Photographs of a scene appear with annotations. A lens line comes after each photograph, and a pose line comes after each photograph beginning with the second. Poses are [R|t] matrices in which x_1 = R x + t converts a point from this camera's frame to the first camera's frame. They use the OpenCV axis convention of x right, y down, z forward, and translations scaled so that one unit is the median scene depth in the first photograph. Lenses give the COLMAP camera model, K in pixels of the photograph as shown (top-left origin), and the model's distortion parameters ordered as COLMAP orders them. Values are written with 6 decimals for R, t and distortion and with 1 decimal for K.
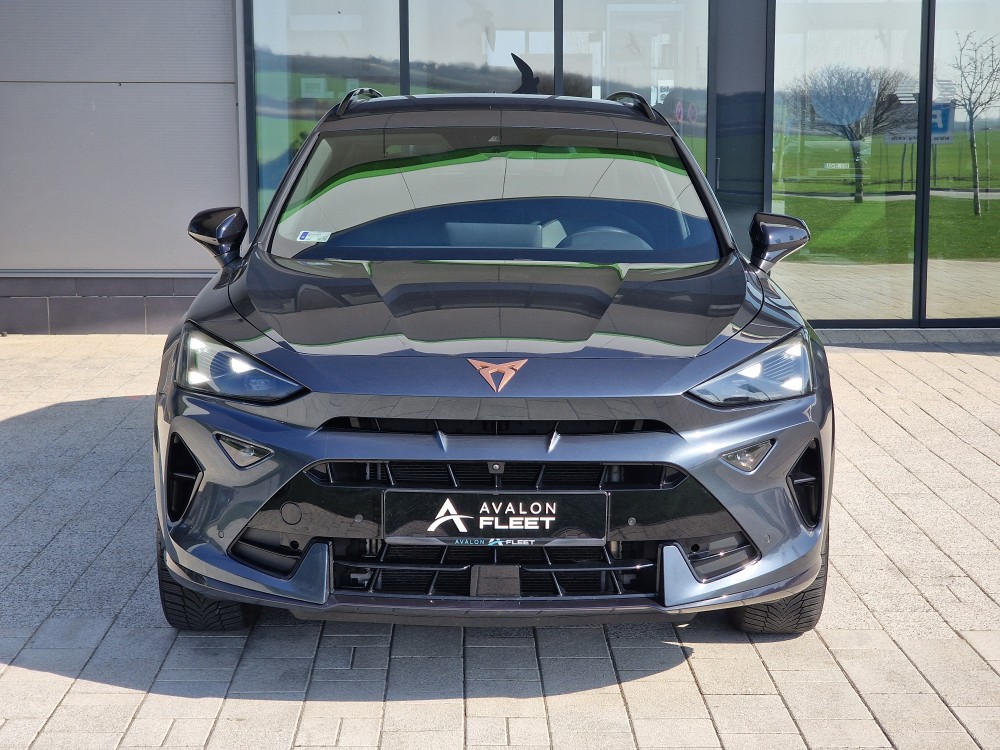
lens RADIAL K [[1973.4, 0, 500.0], [0, 1973.4, 375.0], [0, 0, 1]] dist [-0.615466, 7.049233]
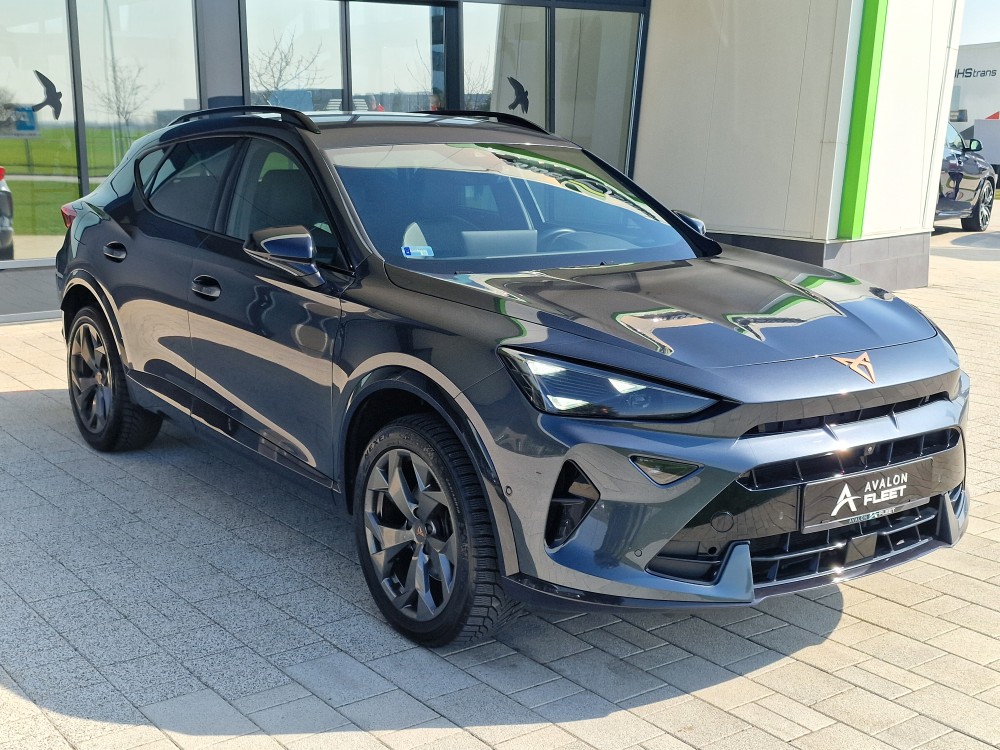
lens RADIAL K [[1323.1, 0, 500.0], [0, 1323.1, 375.0], [0, 0, 1]] dist [0.097798, -0.087960]
pose [[0.806655, -0.114372, 0.579850, -0.615755], [0.080473, 0.993215, 0.083955, -0.077936], [-0.585518, -0.021060, 0.810386, 0.501344]]
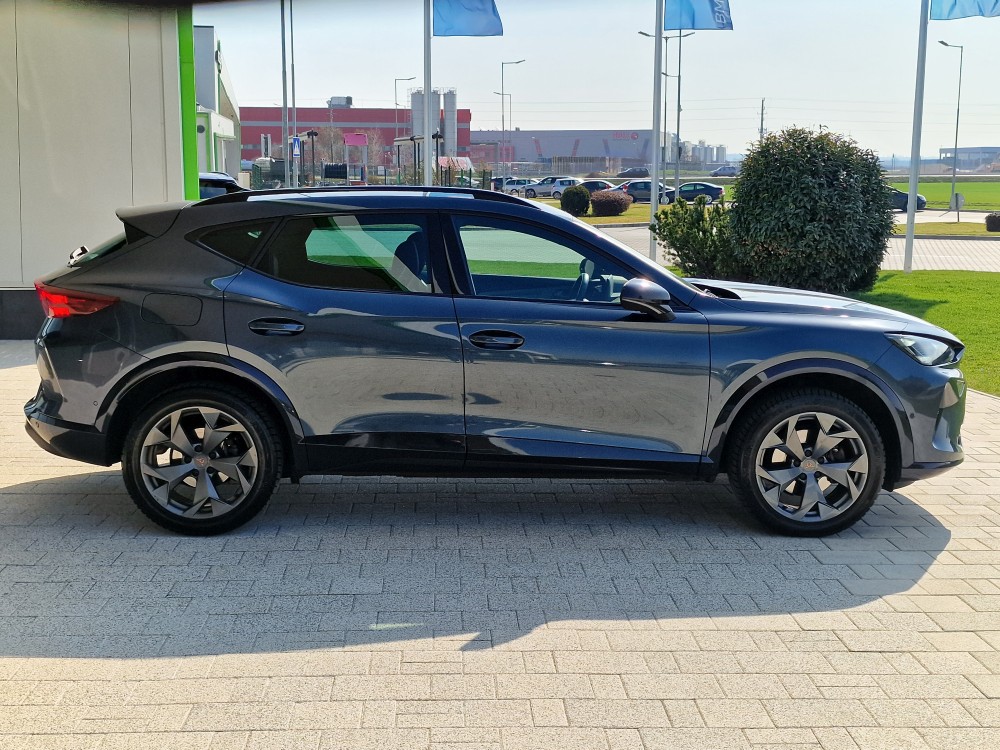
lens RADIAL K [[1323.1, 0, 500.0], [0, 1323.1, 375.0], [0, 0, 1]] dist [0.097798, -0.087960]
pose [[-0.023836, -0.159791, 0.986863, -1.431024], [0.133586, 0.977782, 0.161547, -0.247771], [-0.990751, 0.135682, -0.001961, 1.479946]]
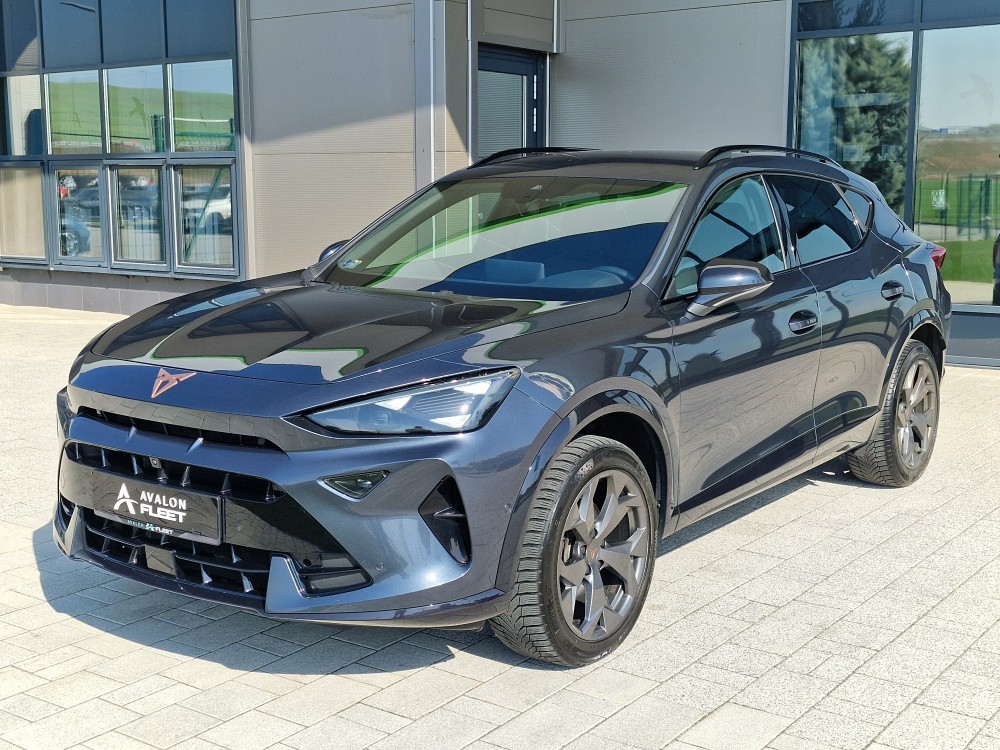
lens RADIAL K [[1323.1, 0, 500.0], [0, 1323.1, 375.0], [0, 0, 1]] dist [0.097798, -0.087960]
pose [[0.798490, 0.090626, -0.595148, 0.620880], [-0.084714, 0.995682, 0.037960, -0.051282], [0.596018, 0.020106, 0.802719, 0.490881]]
